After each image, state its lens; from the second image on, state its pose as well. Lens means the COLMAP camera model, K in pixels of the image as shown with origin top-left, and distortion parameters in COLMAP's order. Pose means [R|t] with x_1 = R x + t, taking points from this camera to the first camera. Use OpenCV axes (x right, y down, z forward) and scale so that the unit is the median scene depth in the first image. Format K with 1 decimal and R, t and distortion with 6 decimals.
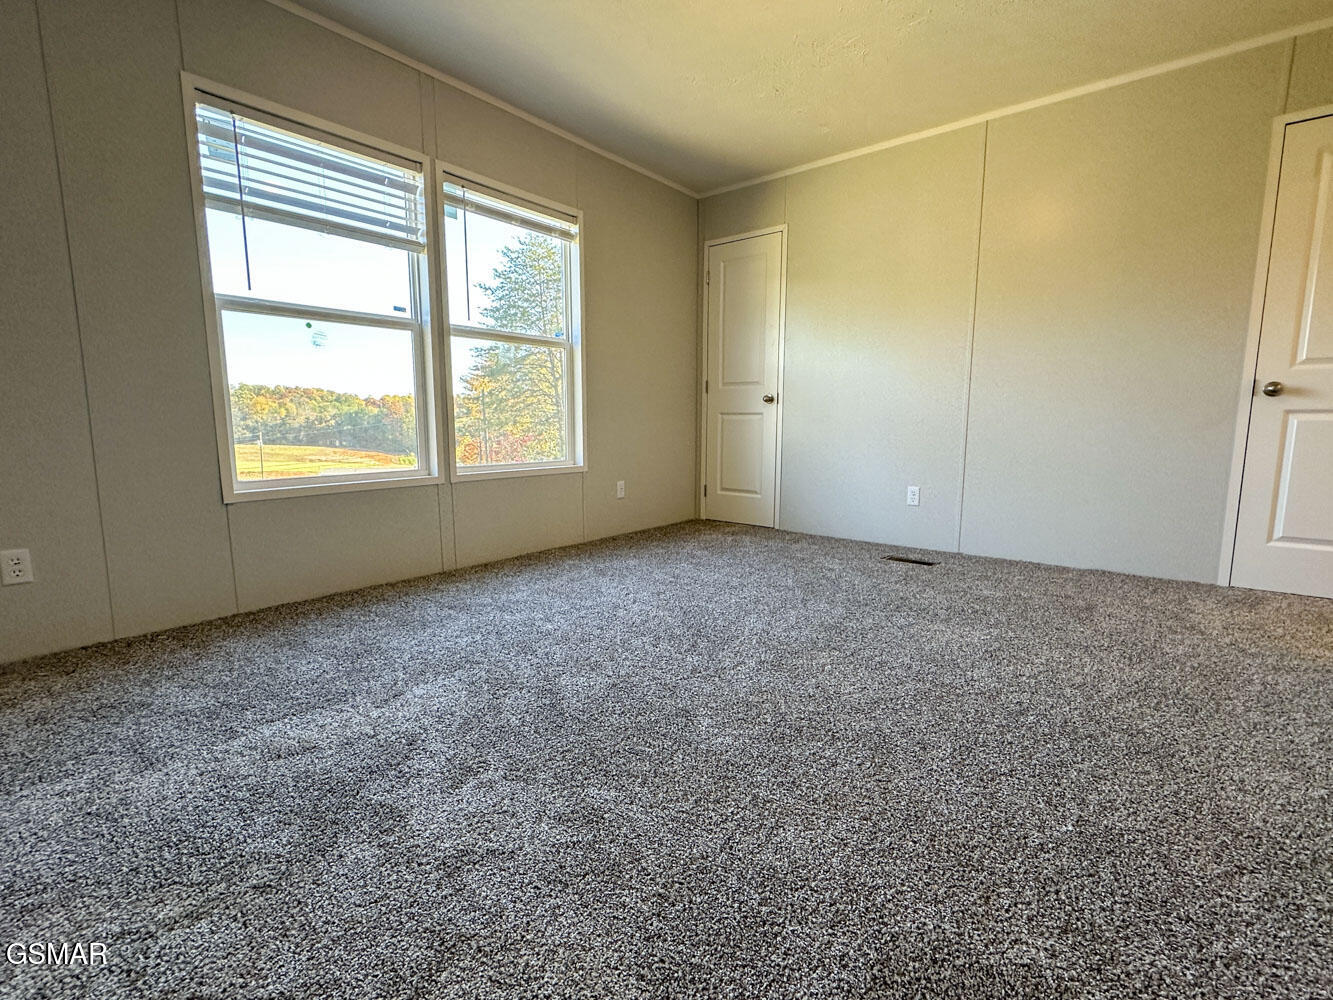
lens RADIAL K [[620.4, 0, 666.5], [0, 620.4, 500.0], [0, 0, 1]] dist [0.000664, 0.000221]
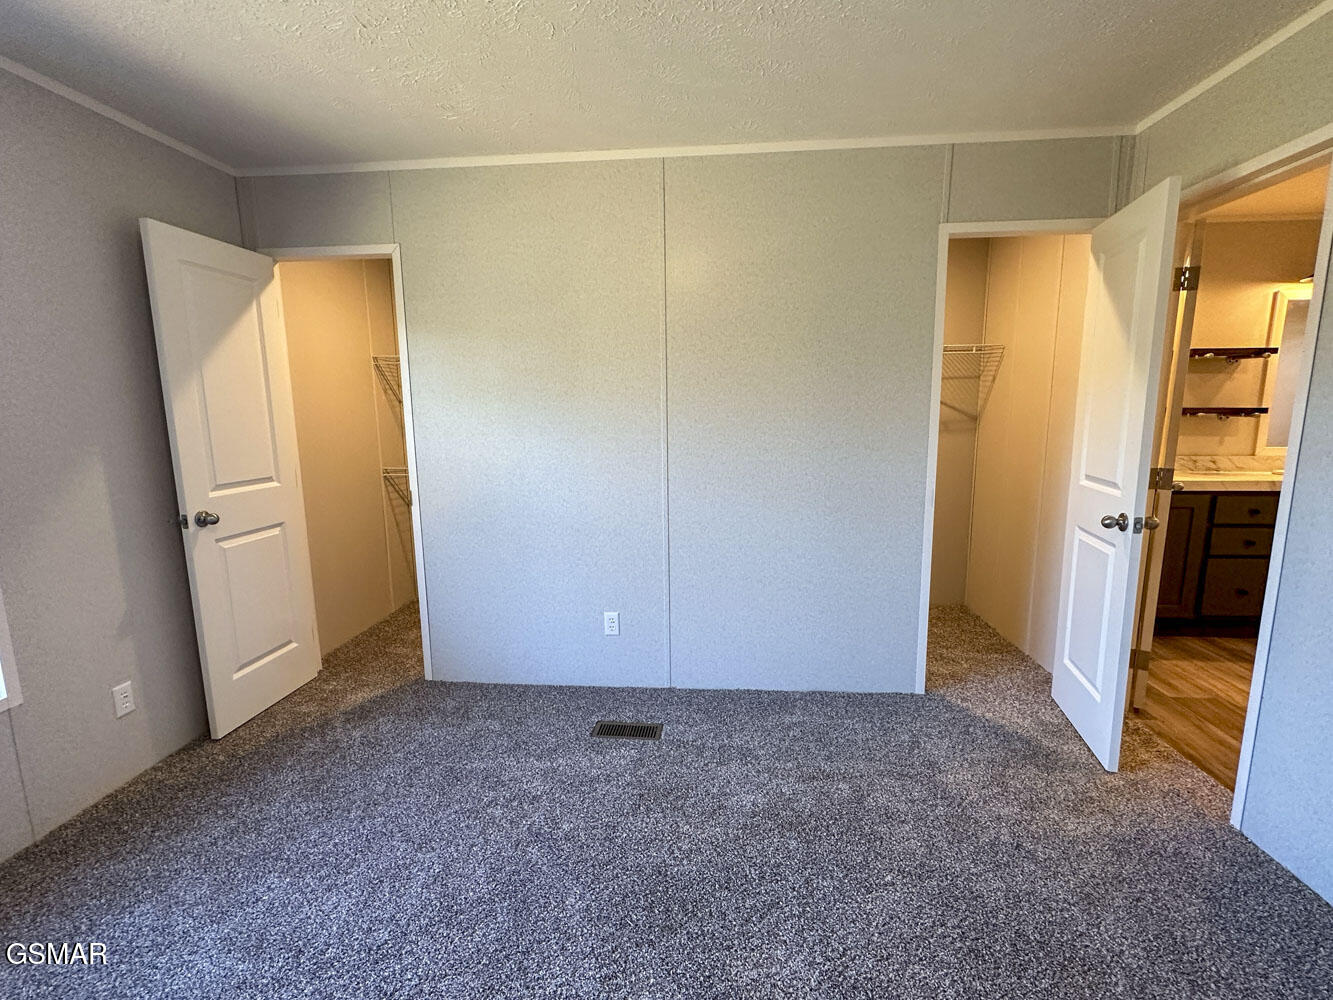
lens RADIAL K [[603.4, 0, 671.3], [0, 603.4, 503.0], [0, 0, 1]] dist [-0.008367, -0.000265]
pose [[0.822282, -0.101668, 0.559925, 0.047058], [0.089861, 0.994765, 0.048659, -0.178075], [-0.561941, 0.010304, 0.827113, 0.310742]]
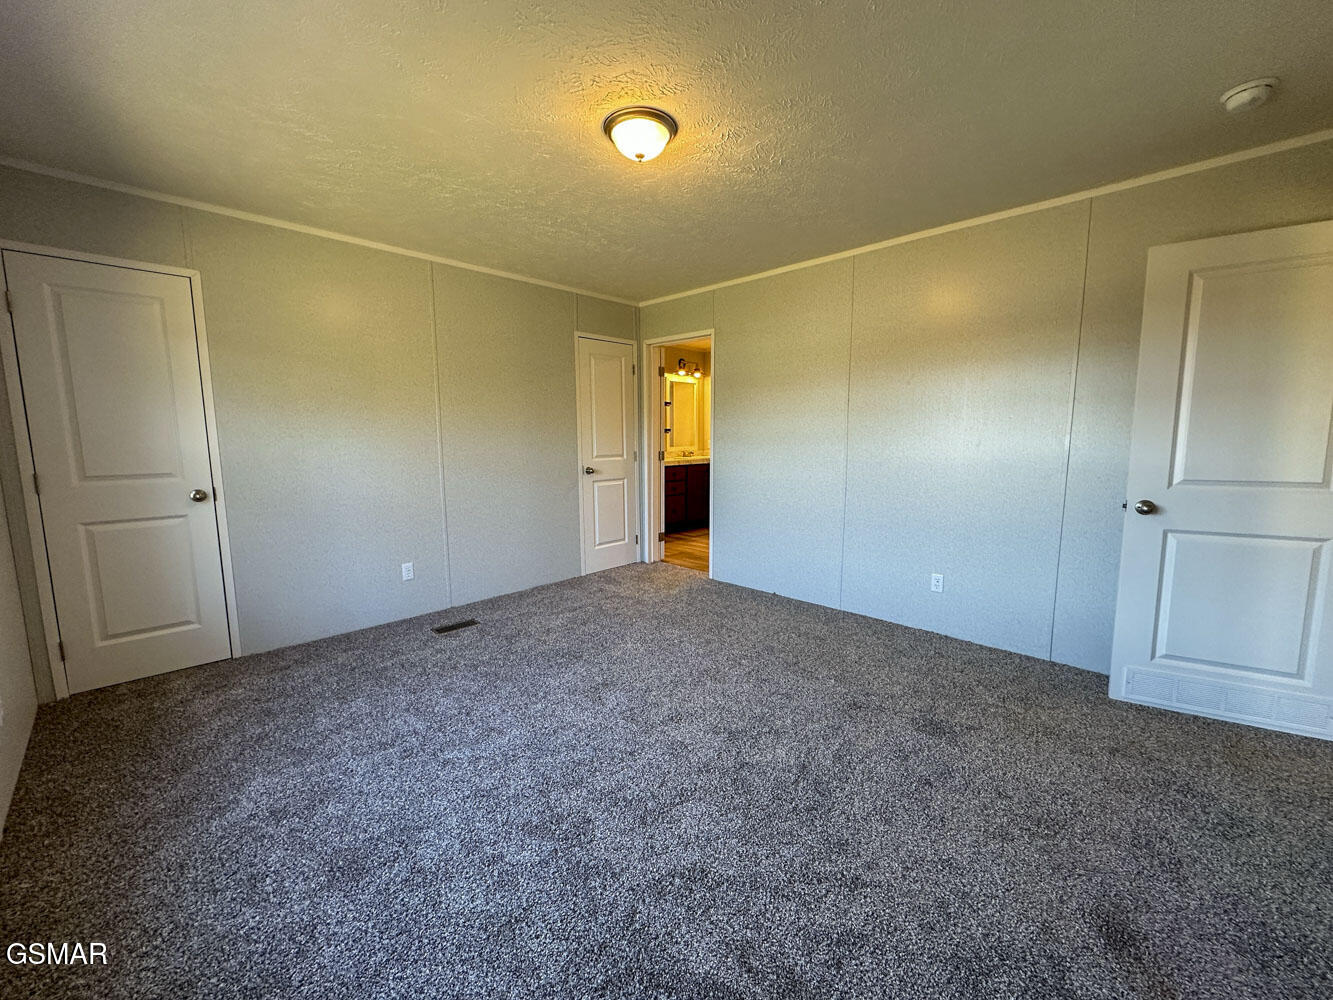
lens RADIAL K [[530.2, 0, 666.5], [0, 530.2, 500.0], [0, 0, 1]] dist [-0.025143, -0.000058]
pose [[0.079463, -0.122301, 0.989307, -0.446798], [0.140925, 0.983856, 0.110308, -0.160928], [-0.986826, 0.130653, 0.095415, 0.418830]]
